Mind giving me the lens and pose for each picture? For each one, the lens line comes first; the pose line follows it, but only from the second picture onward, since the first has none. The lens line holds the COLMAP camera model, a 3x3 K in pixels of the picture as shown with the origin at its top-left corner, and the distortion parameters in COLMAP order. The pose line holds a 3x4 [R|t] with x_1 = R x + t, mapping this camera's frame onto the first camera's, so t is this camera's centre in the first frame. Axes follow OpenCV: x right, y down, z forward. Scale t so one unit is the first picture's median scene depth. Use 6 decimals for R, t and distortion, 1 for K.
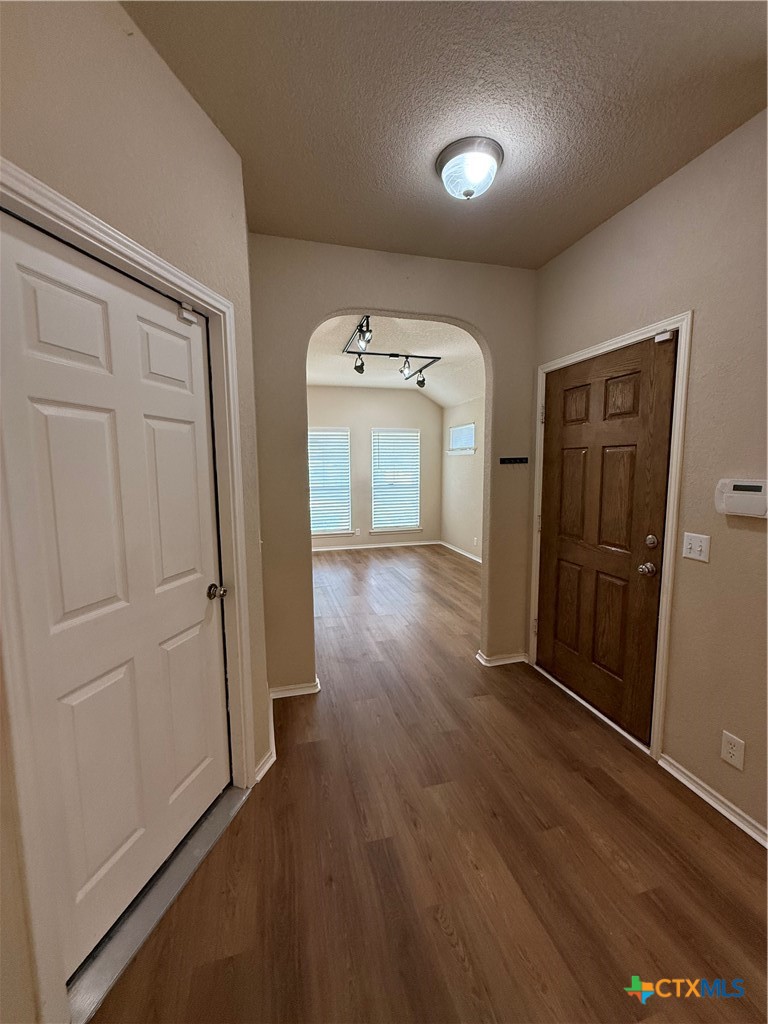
lens RADIAL K [[406.6, 0, 381.8], [0, 406.6, 508.0], [0, 0, 1]] dist [-0.000351, 0.000198]
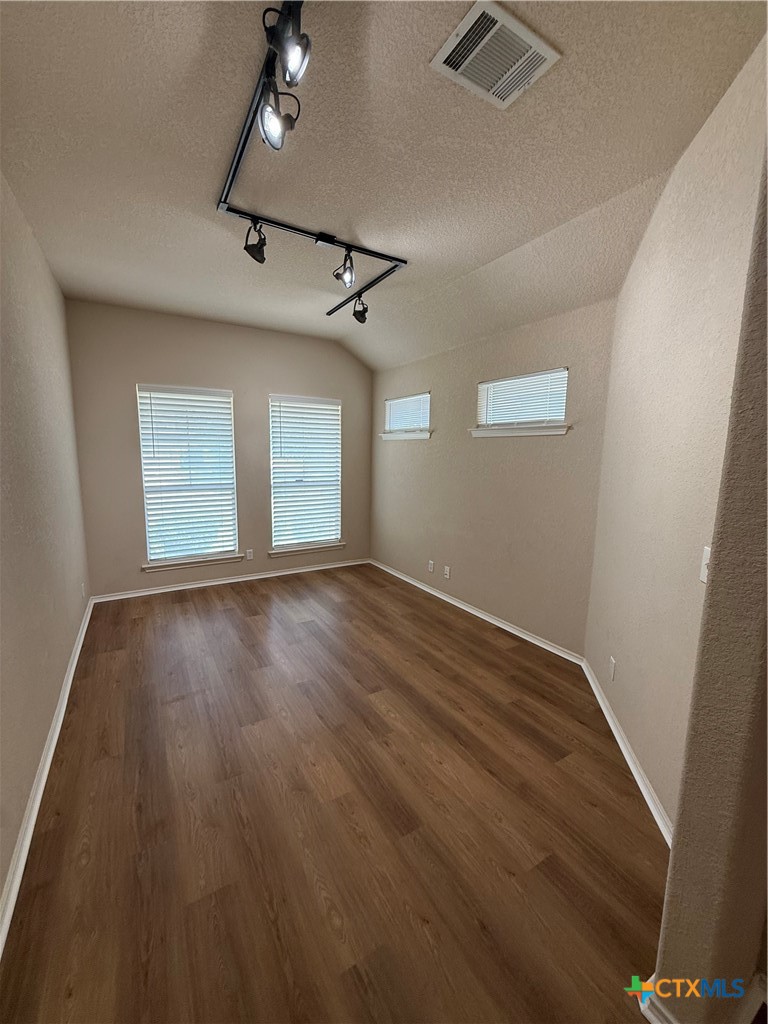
lens RADIAL K [[406.6, 0, 382.9], [0, 406.6, 509.8], [0, 0, 1]] dist [-0.000351, 0.000198]
pose [[0.961191, -0.017587, 0.275322, -0.032574], [0.007303, 0.999238, 0.038334, -0.036776], [-0.275787, -0.034836, 0.960587, 0.329921]]
